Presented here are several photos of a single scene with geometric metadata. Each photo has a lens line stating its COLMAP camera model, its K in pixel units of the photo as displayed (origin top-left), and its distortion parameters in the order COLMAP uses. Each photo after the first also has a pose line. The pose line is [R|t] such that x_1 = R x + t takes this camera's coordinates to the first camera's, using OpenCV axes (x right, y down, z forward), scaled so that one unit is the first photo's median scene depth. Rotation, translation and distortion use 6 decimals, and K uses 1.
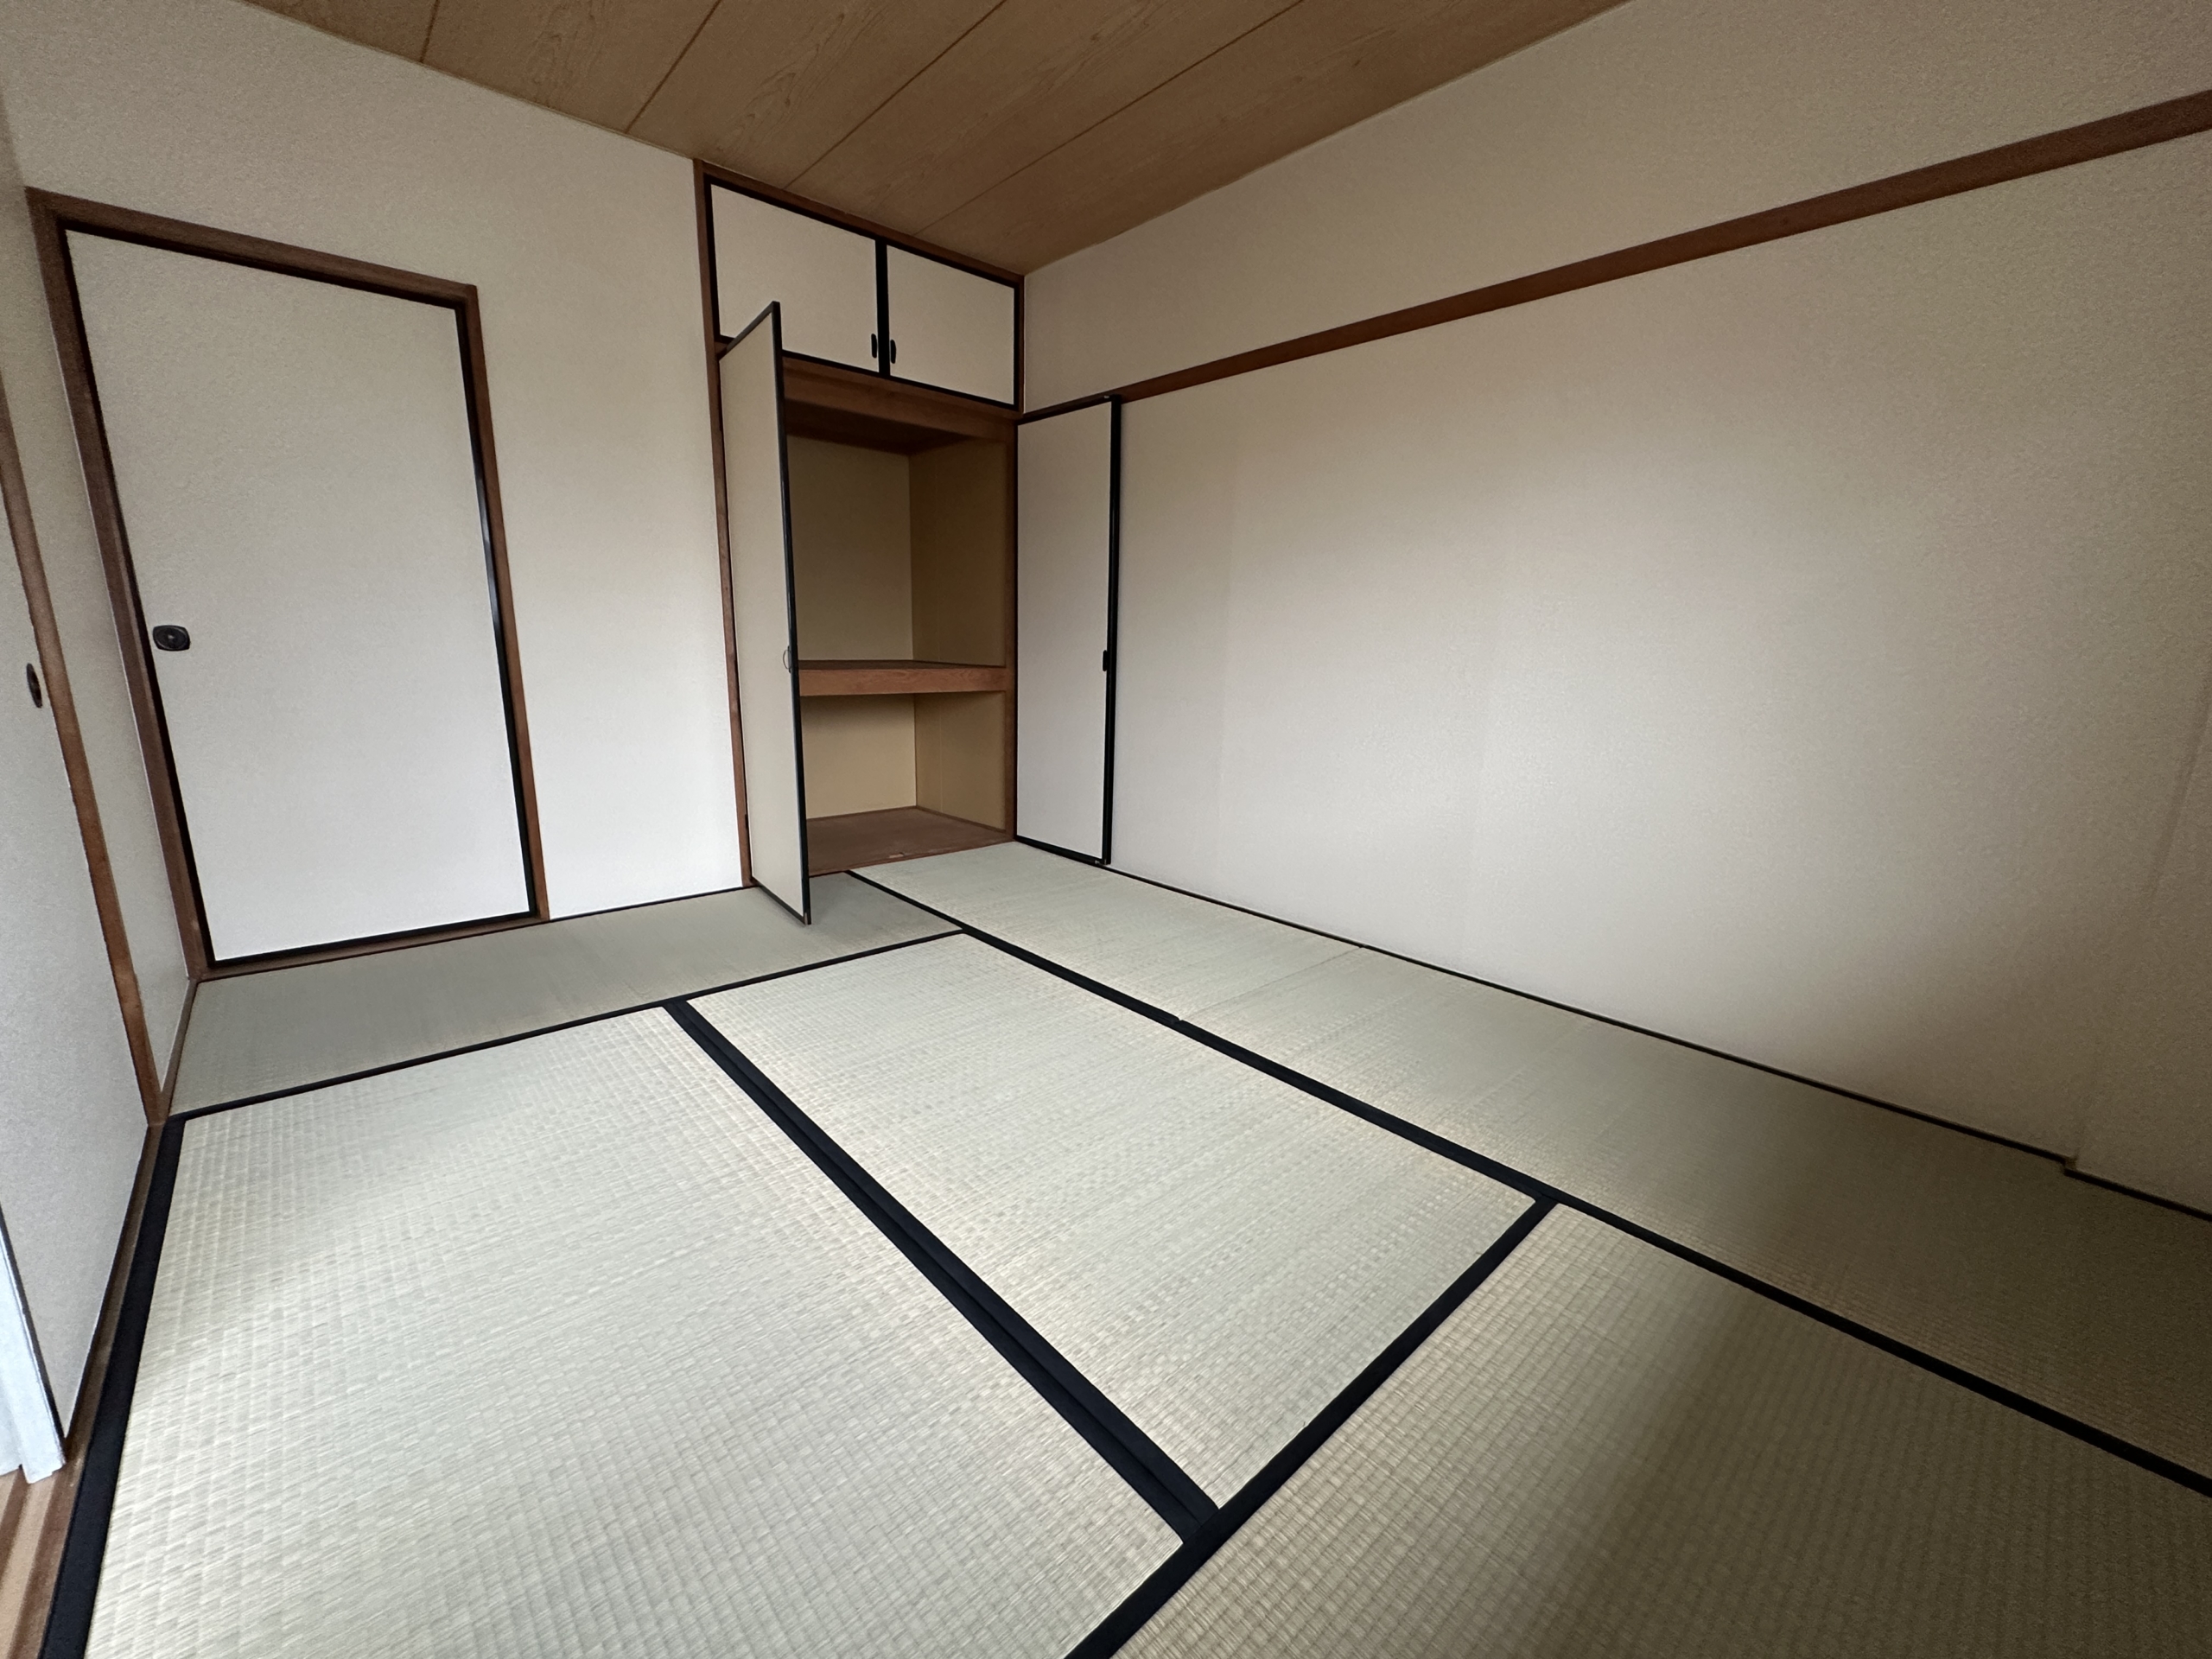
lens RADIAL K [[885.4, 0, 1090.4], [0, 885.4, 829.5], [0, 0, 1]] dist [-0.002570, 0.001337]
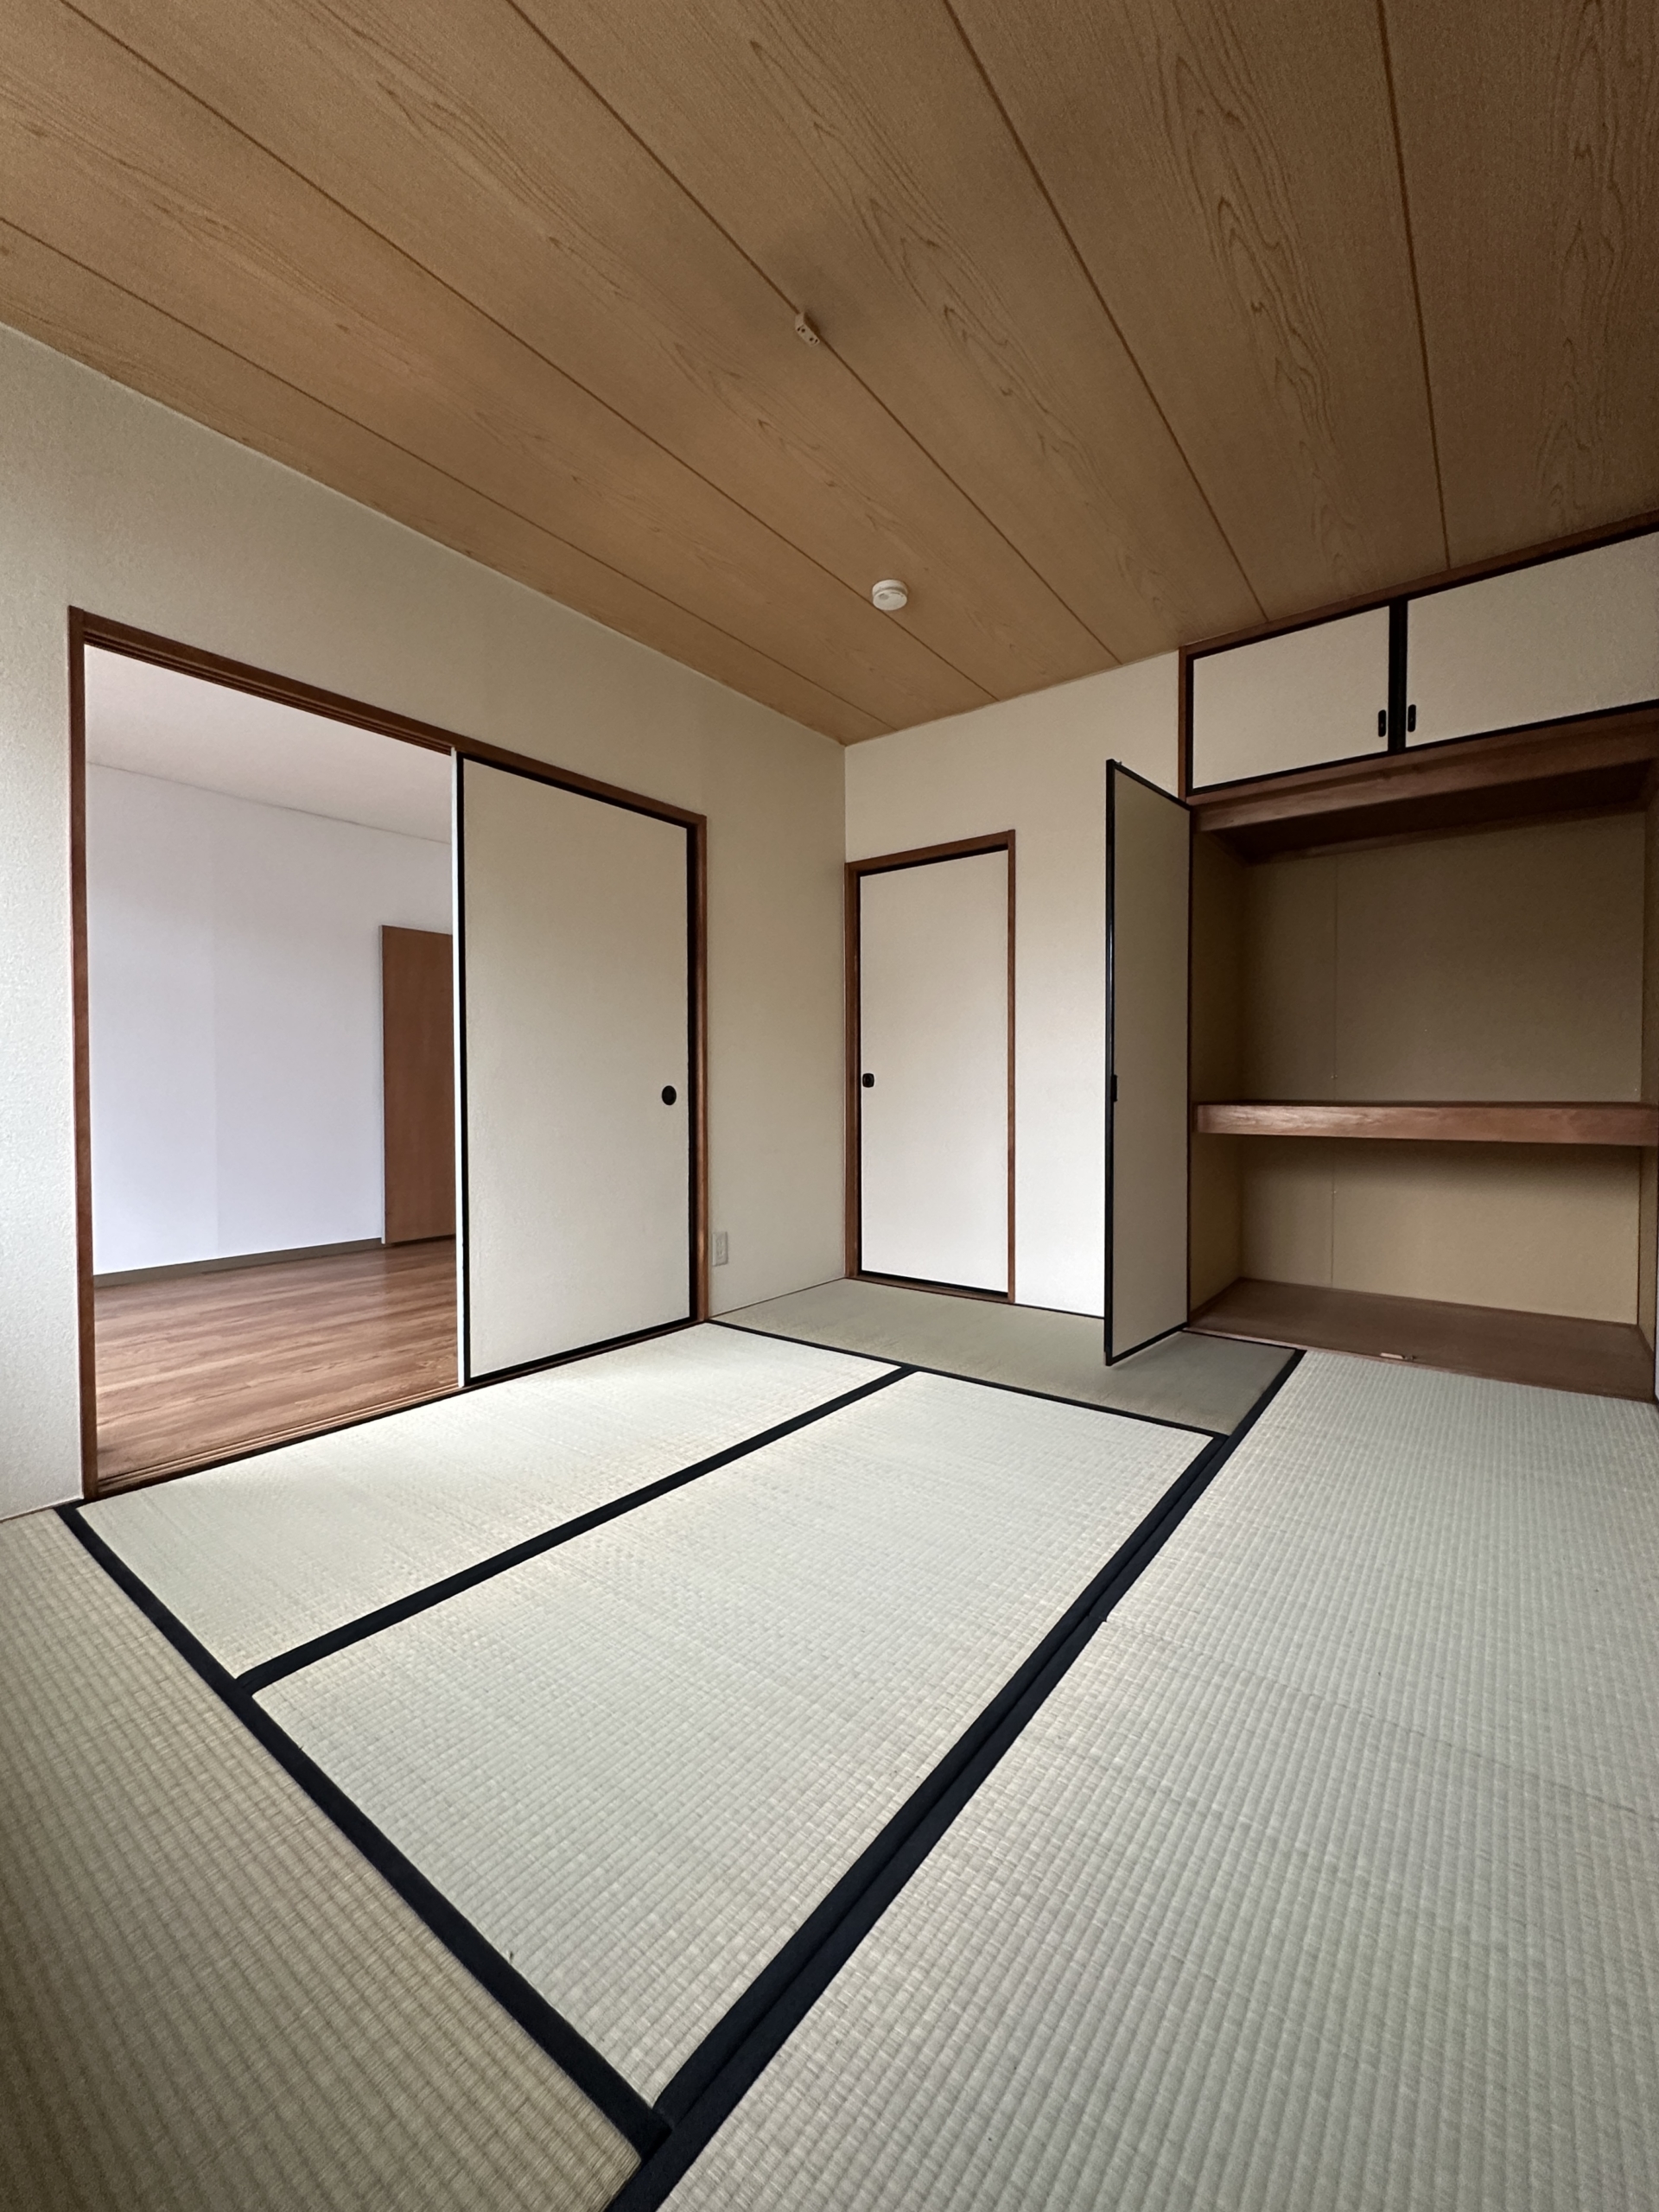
lens RADIAL K [[885.4, 0, 824.1], [0, 885.4, 1098.5], [0, 0, 1]] dist [-0.002570, 0.001337]
pose [[0.188911, -0.005131, -0.981981, 0.637503], [-0.205414, 0.977657, -0.044625, -0.076377], [0.960270, 0.210143, 0.183637, 0.563190]]
